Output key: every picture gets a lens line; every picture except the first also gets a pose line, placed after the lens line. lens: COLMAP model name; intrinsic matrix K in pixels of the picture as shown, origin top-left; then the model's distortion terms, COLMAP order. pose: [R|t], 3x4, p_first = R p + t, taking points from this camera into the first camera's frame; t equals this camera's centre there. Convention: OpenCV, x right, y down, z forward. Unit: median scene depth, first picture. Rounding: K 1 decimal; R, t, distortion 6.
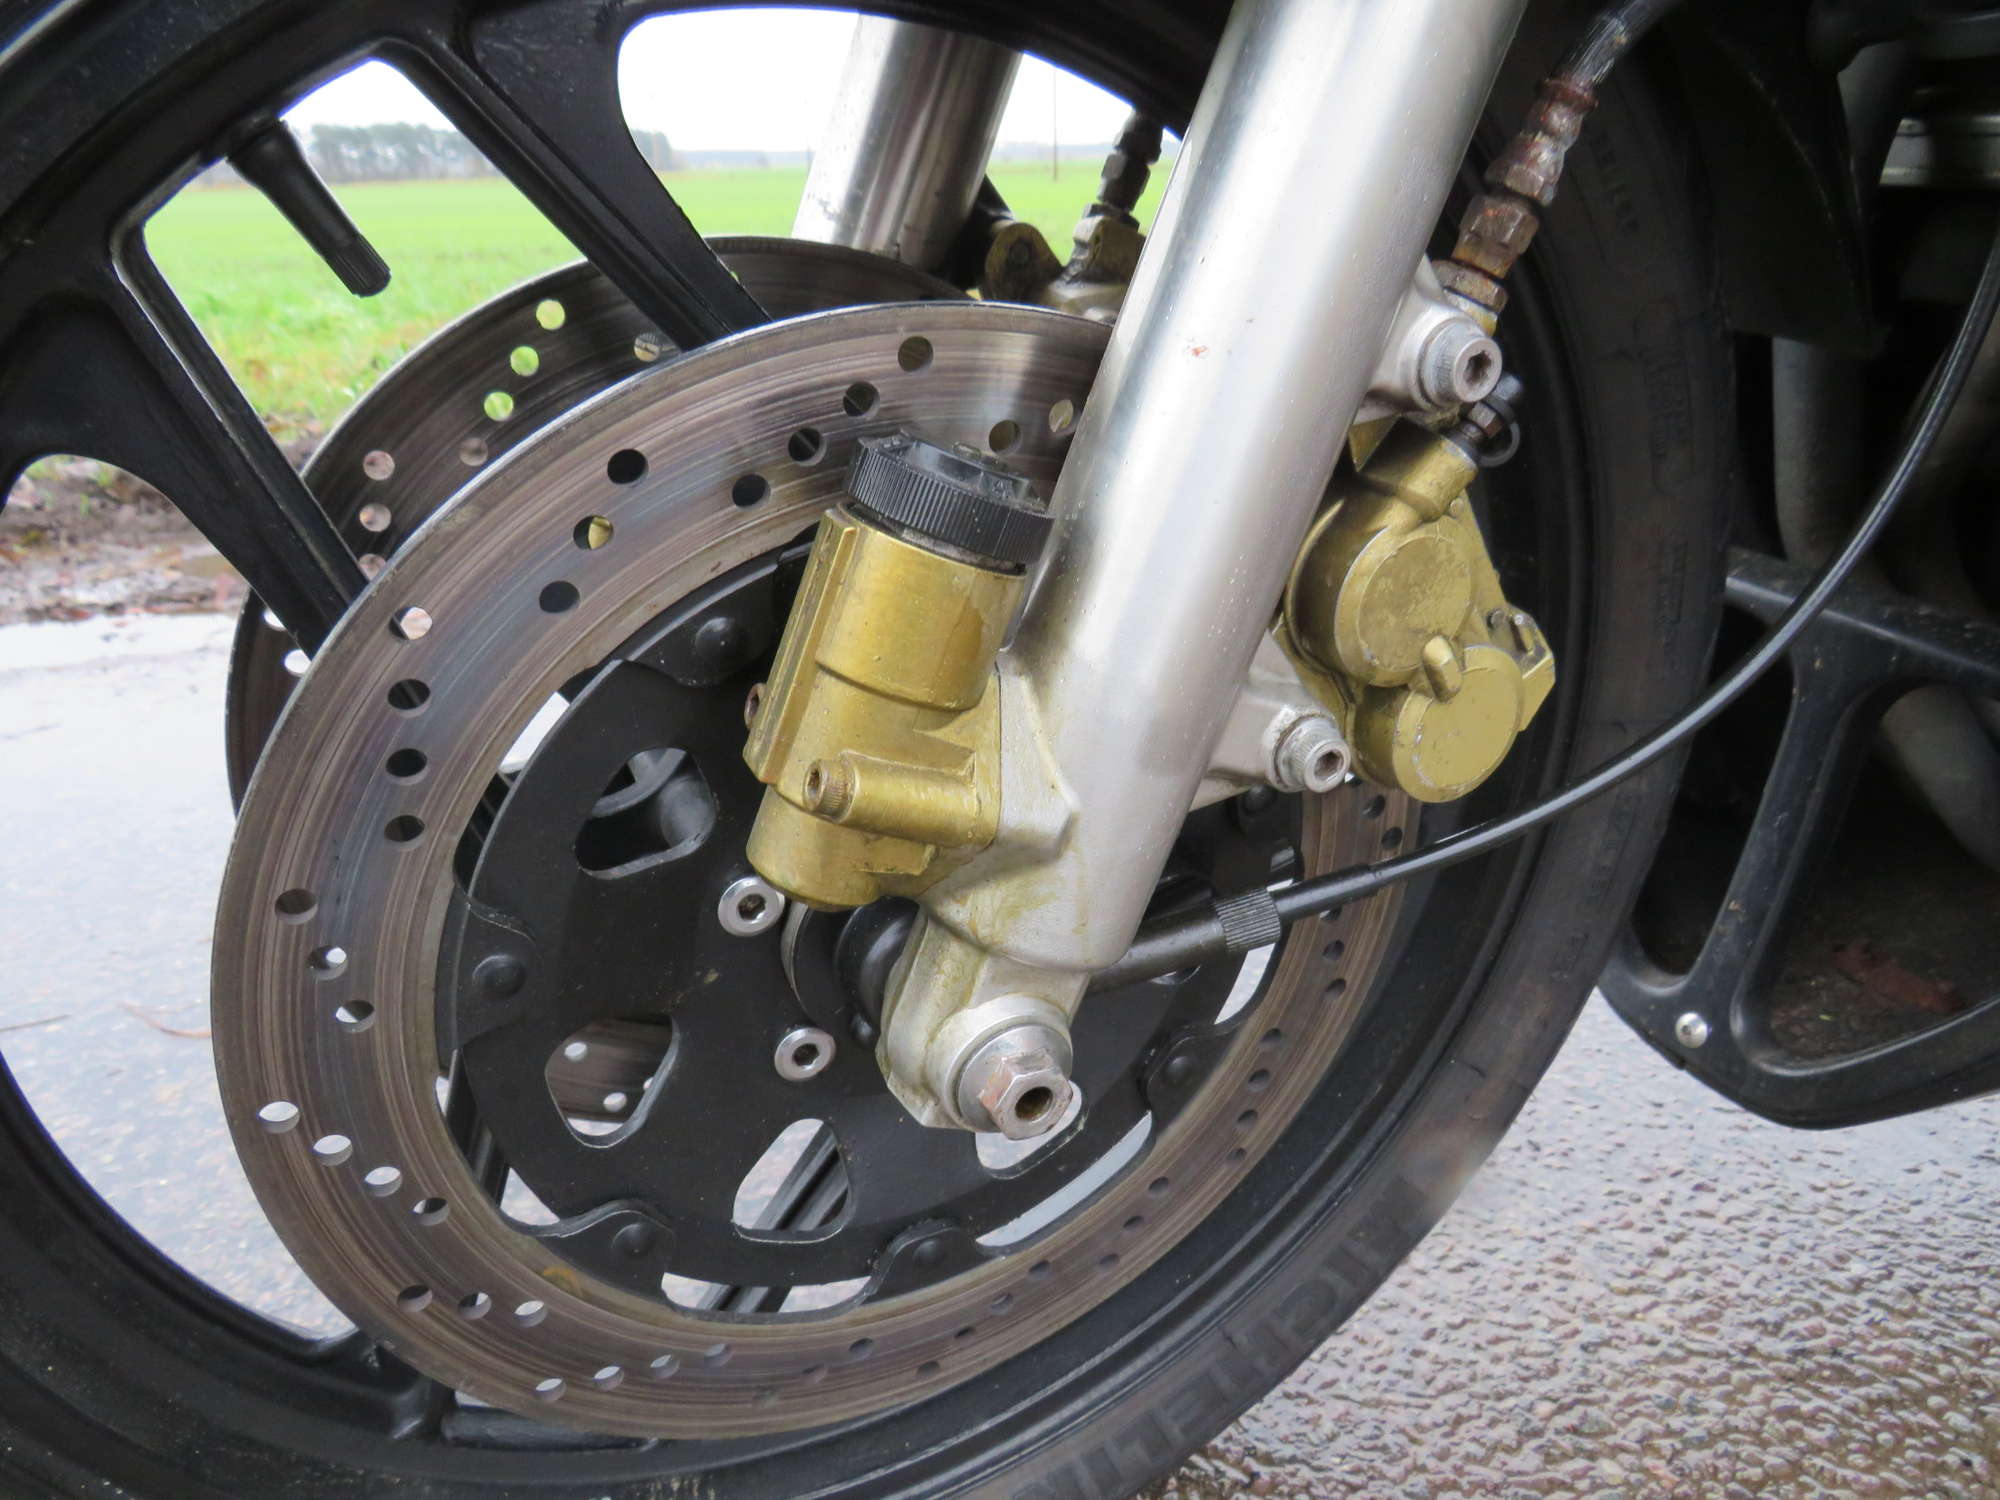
lens RADIAL K [[1398.2, 0, 999.7], [0, 1398.2, 775.1], [0, 0, 1]] dist [-0.031086, 0.021261]
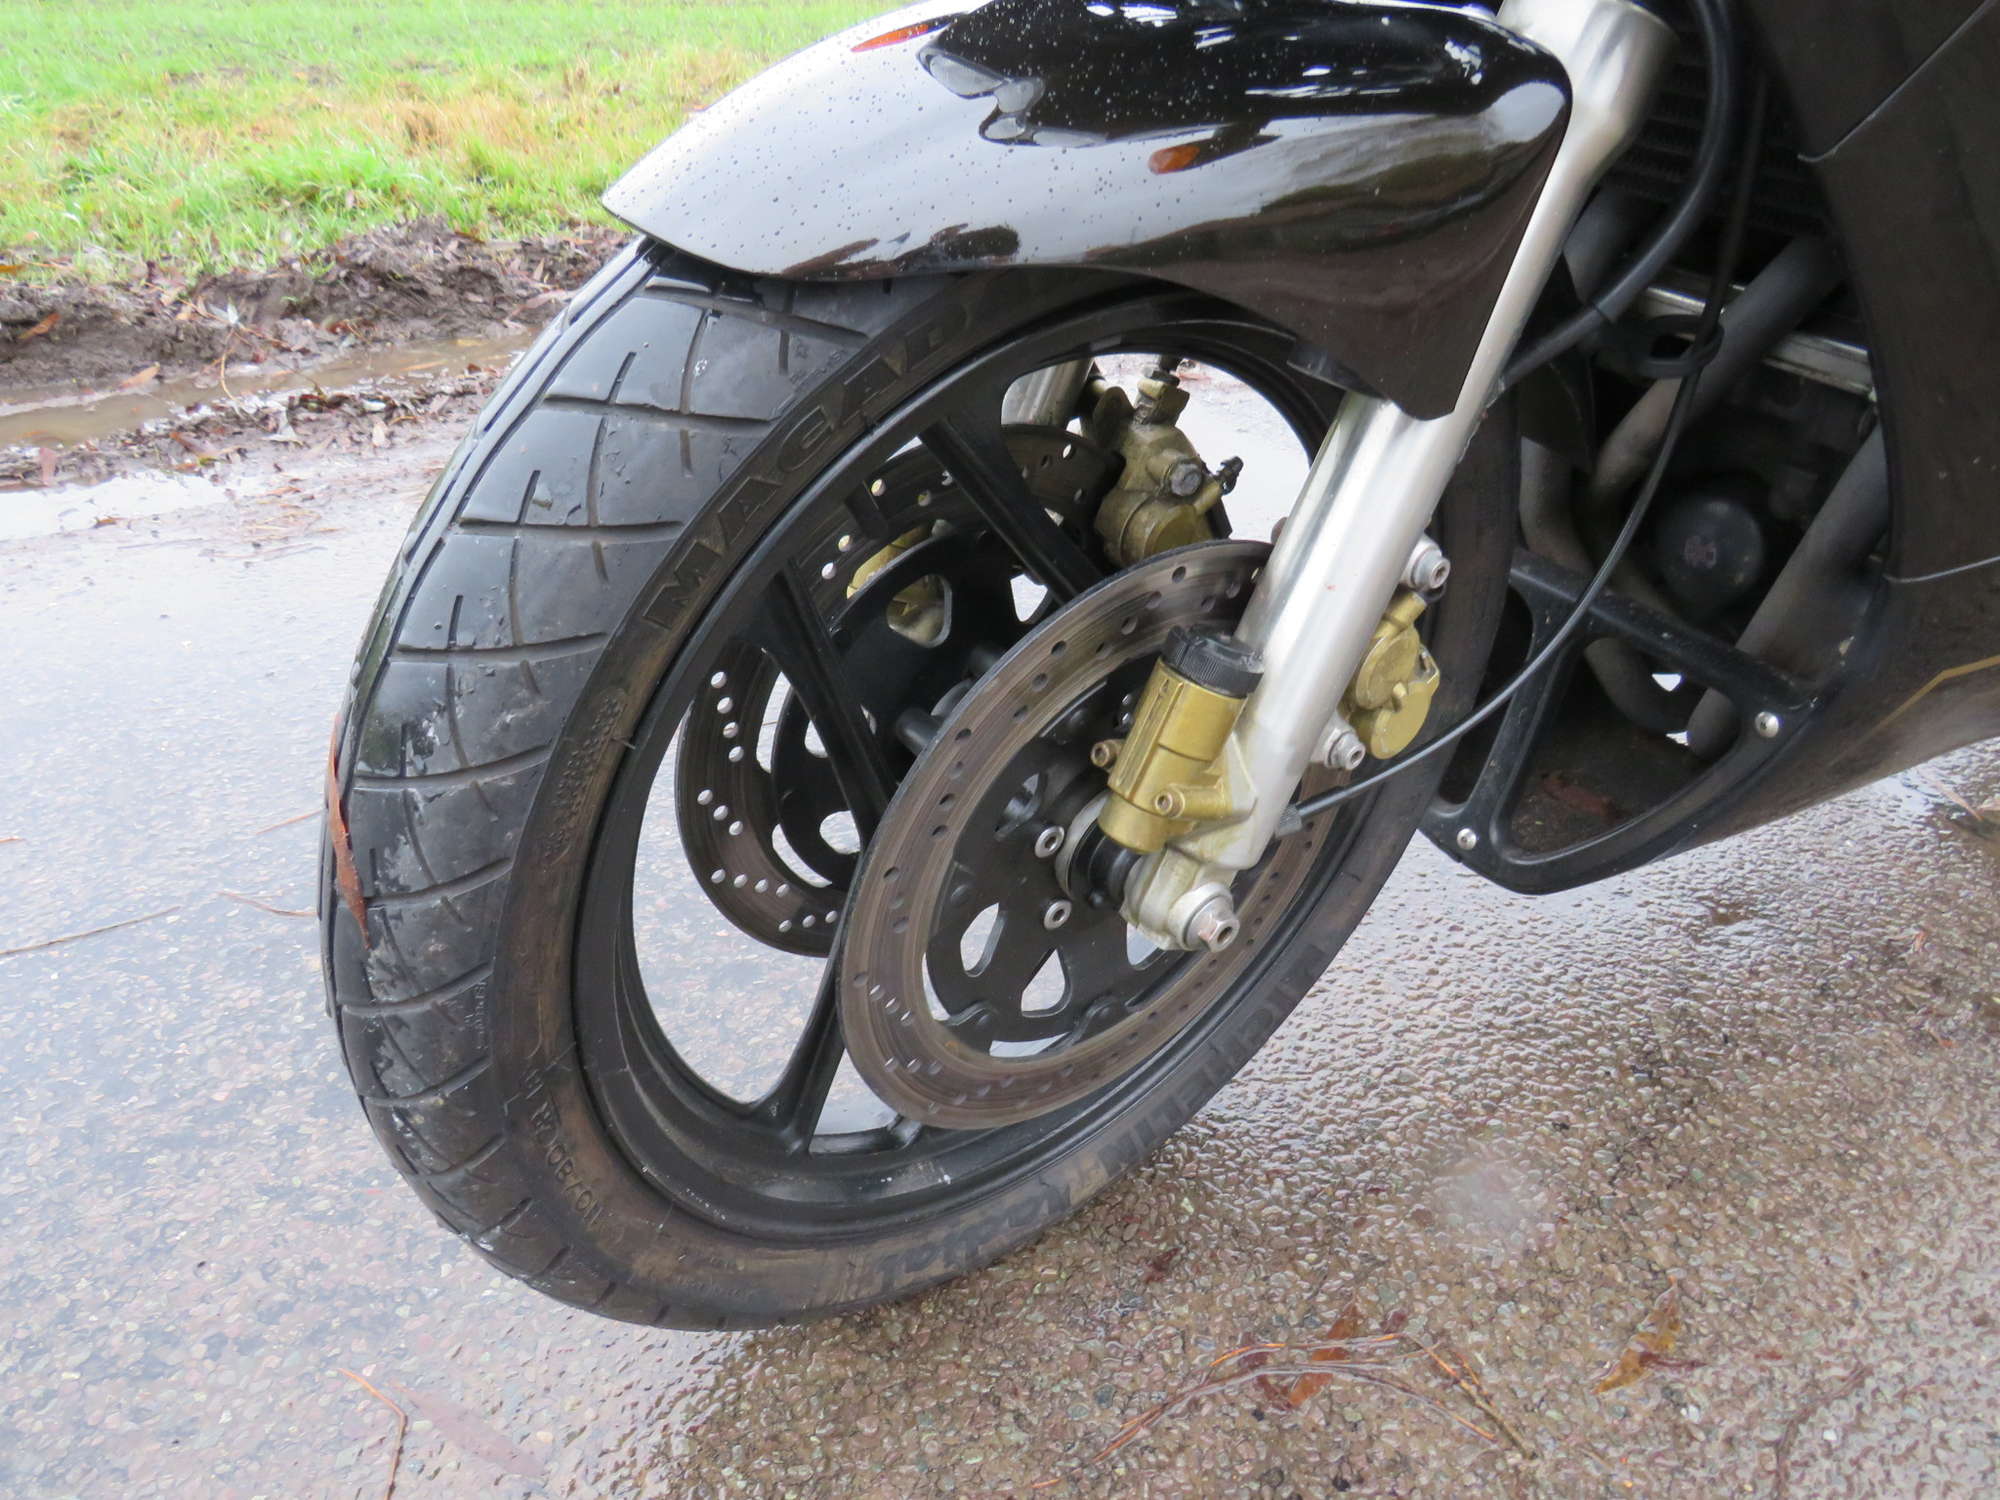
lens RADIAL K [[1398.2, 0, 999.7], [0, 1398.2, 775.1], [0, 0, 1]] dist [-0.031086, 0.021261]
pose [[0.976635, -0.067845, 0.203914, -0.347008], [0.034083, 0.985749, 0.164733, -0.169453], [-0.212185, -0.153934, 0.965030, -0.427103]]
